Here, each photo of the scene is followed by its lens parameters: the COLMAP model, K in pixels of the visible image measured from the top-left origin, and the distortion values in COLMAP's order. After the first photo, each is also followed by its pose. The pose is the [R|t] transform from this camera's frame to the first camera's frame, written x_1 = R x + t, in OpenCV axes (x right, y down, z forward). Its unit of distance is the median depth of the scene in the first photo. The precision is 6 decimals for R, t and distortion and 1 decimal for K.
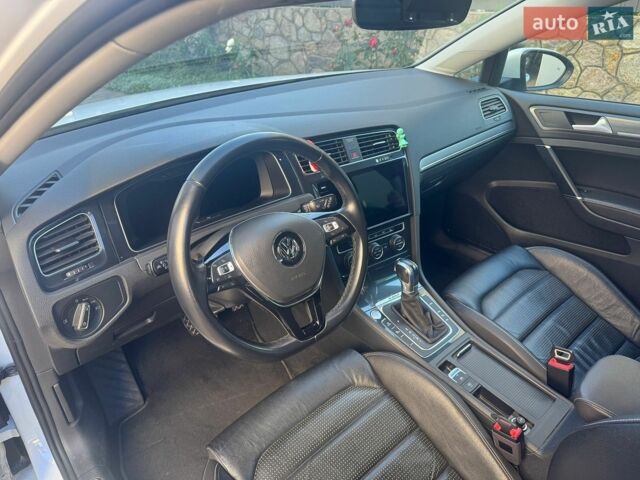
lens RADIAL K [[453.6, 0, 320.0], [0, 453.6, 240.0], [0, 0, 1]] dist [0.037511, -0.049784]
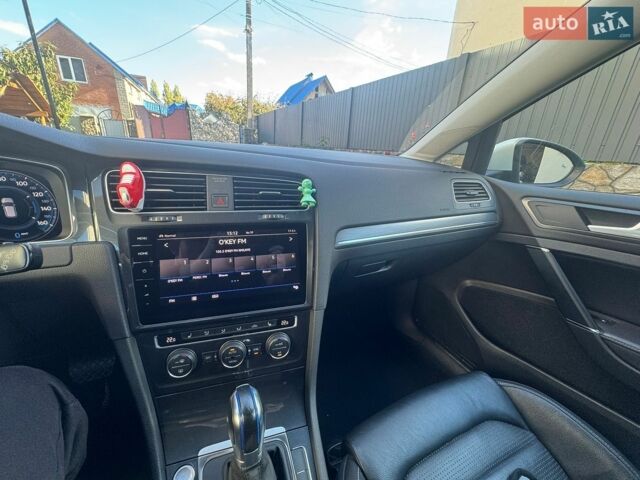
lens RADIAL K [[254.7, 0, 320.0], [0, 254.7, 240.0], [0, 0, 1]] dist [0.000378, -0.000344]
pose [[0.957789, 0.164358, -0.235855, 0.237451], [-0.203284, 0.967340, -0.151421, -0.079749], [0.203265, 0.192975, 0.959919, 0.513287]]
